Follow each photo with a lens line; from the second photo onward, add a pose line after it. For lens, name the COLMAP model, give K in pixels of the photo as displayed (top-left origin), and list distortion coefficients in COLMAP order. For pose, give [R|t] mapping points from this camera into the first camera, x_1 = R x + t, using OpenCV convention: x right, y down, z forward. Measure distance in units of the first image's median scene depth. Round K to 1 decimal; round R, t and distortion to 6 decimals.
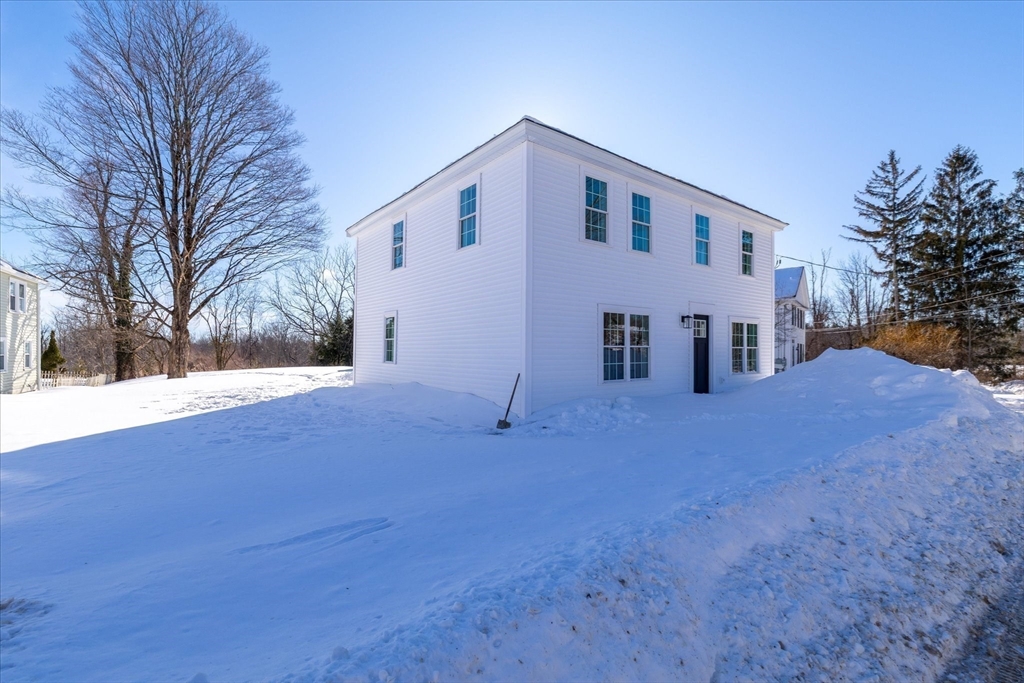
lens RADIAL K [[445.5, 0, 511.7], [0, 445.5, 340.1], [0, 0, 1]] dist [-0.003989, 0.002709]
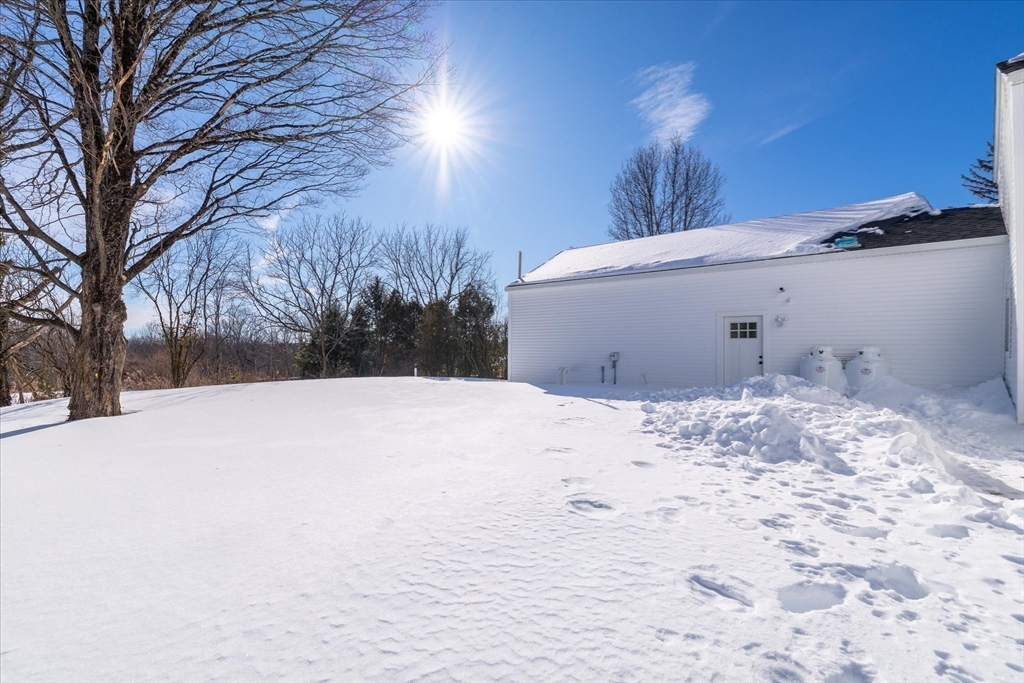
lens RADIAL K [[445.5, 0, 512.2], [0, 445.5, 344.8], [0, 0, 1]] dist [-0.003989, 0.002709]
pose [[0.995038, 0.006676, 0.099267, -0.385232], [-0.007253, 0.999959, 0.005450, 0.011647], [-0.099227, -0.006143, 0.995046, 0.520487]]
